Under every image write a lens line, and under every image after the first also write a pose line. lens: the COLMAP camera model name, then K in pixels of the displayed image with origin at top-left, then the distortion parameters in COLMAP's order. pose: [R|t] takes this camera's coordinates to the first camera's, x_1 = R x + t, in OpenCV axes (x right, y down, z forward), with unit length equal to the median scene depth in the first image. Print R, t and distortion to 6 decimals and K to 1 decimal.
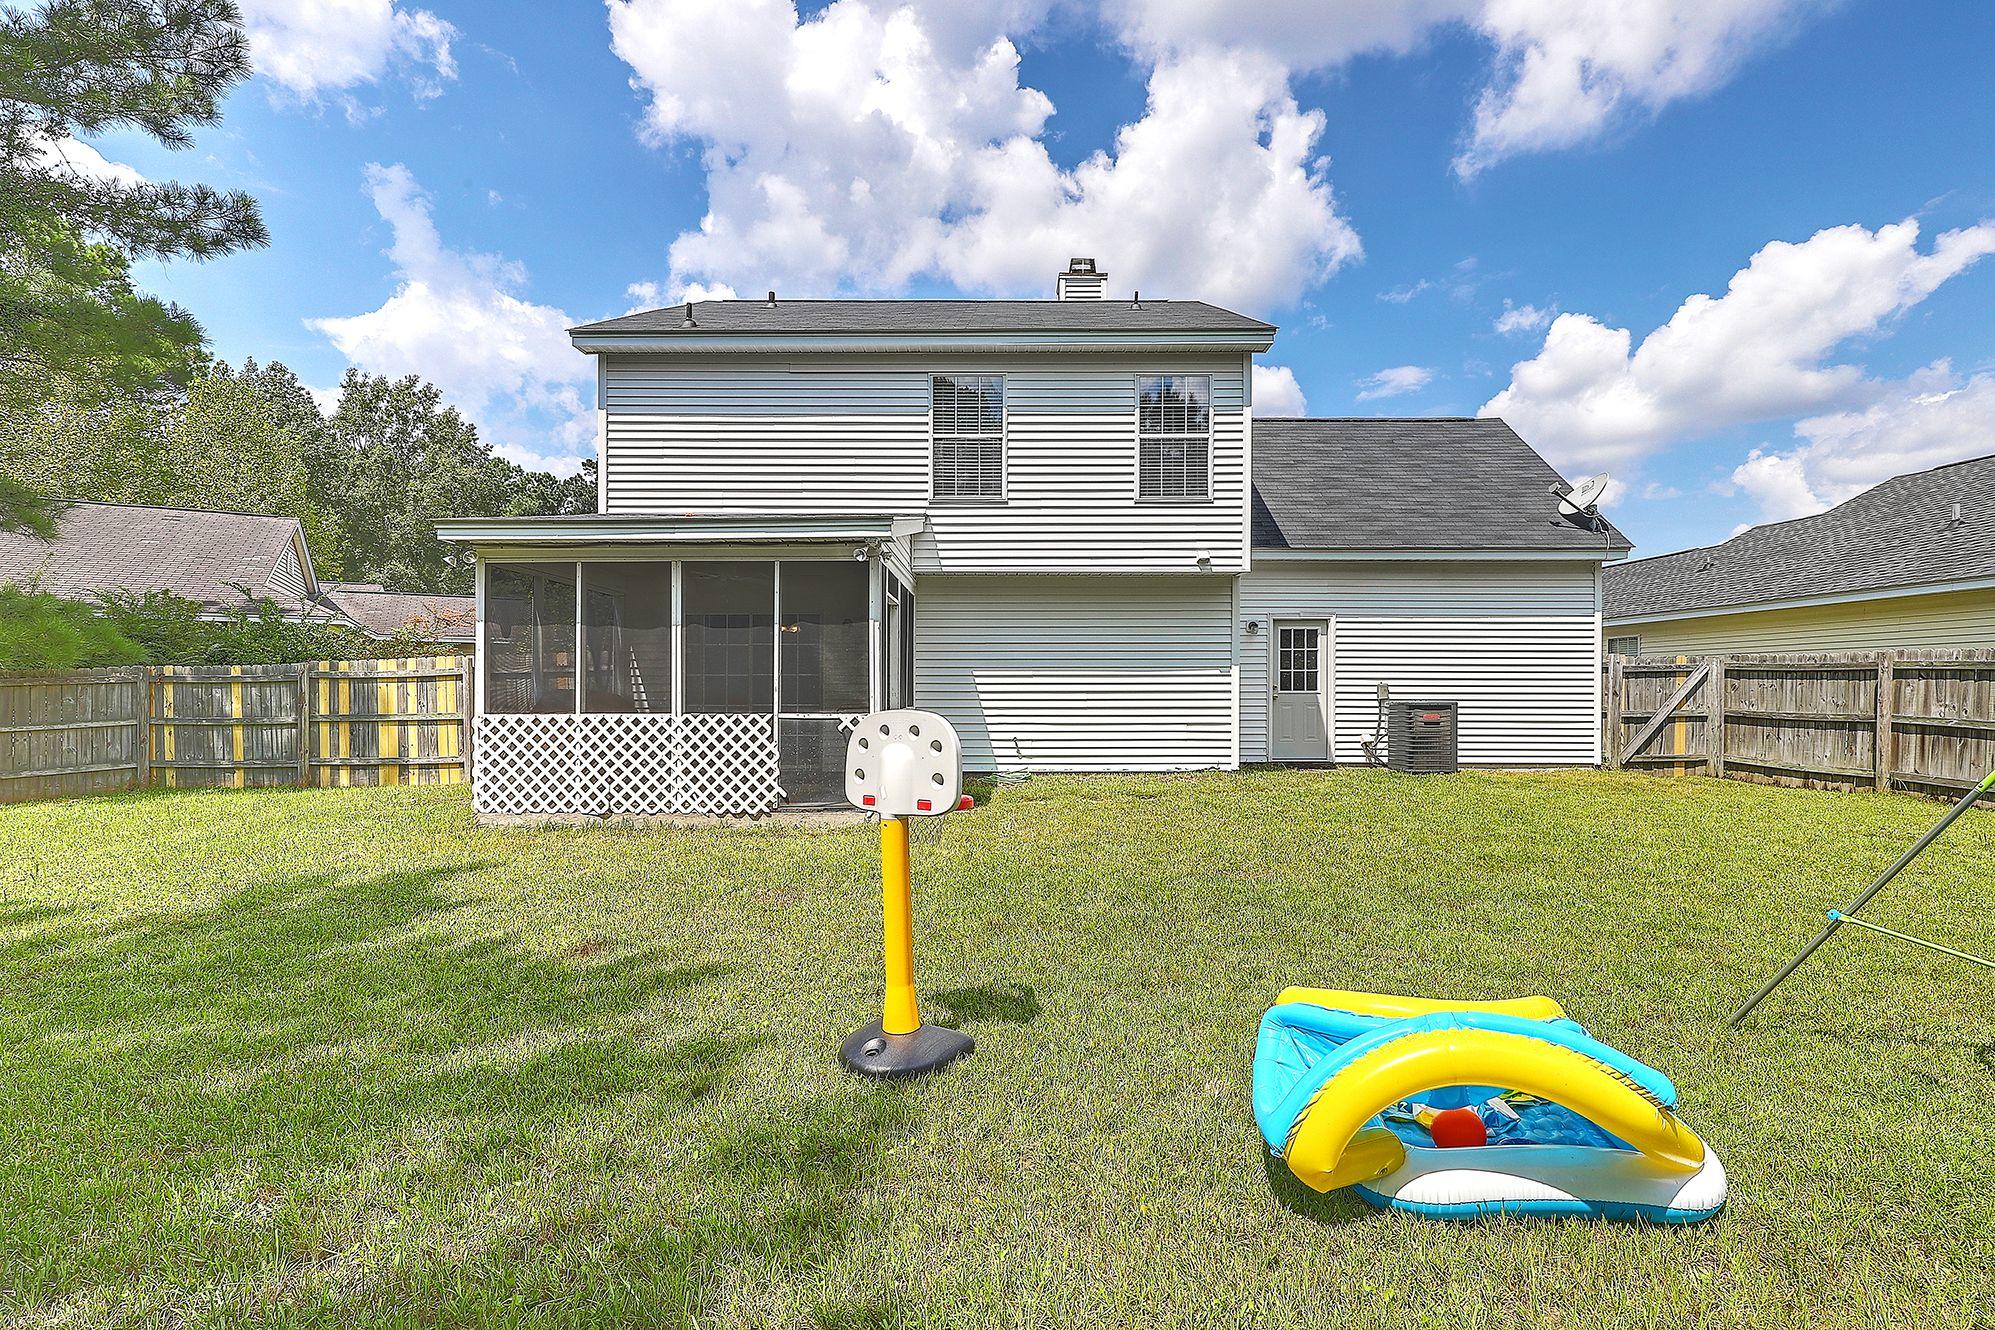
lens RADIAL K [[895.0, 0, 1003.7], [0, 895.0, 682.3], [0, 0, 1]] dist [0.005380, -0.001638]
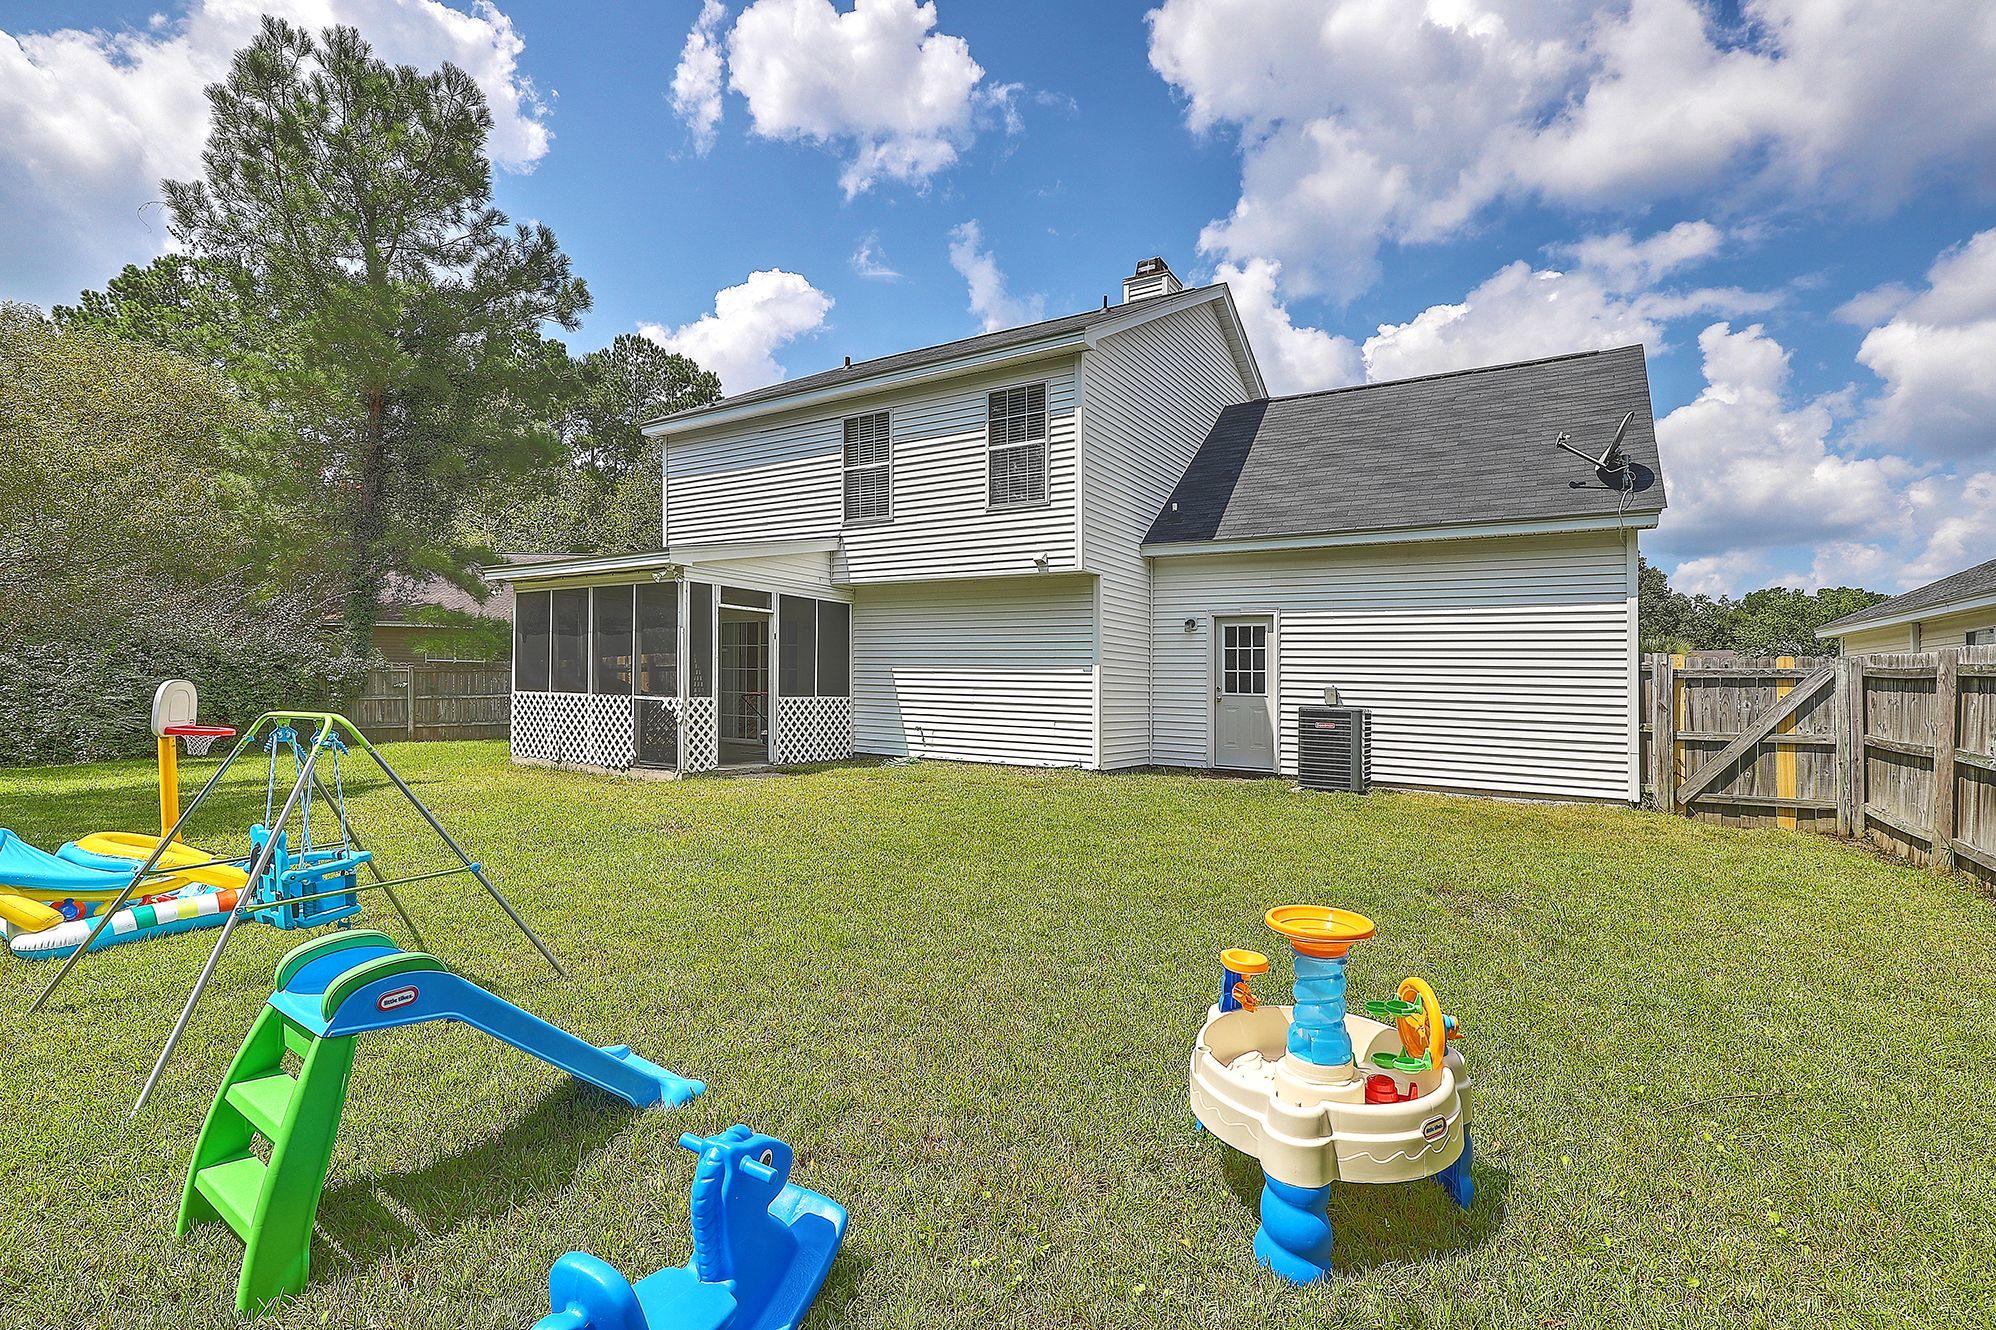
lens RADIAL K [[895.5, 0, 1002.9], [0, 895.5, 674.5], [0, 0, 1]] dist [0.005380, -0.001638]
pose [[0.847150, 0.013349, -0.531186, 0.683798], [-0.018514, 0.999819, -0.004400, -0.001164], [0.531031, 0.013562, 0.847244, 0.098722]]
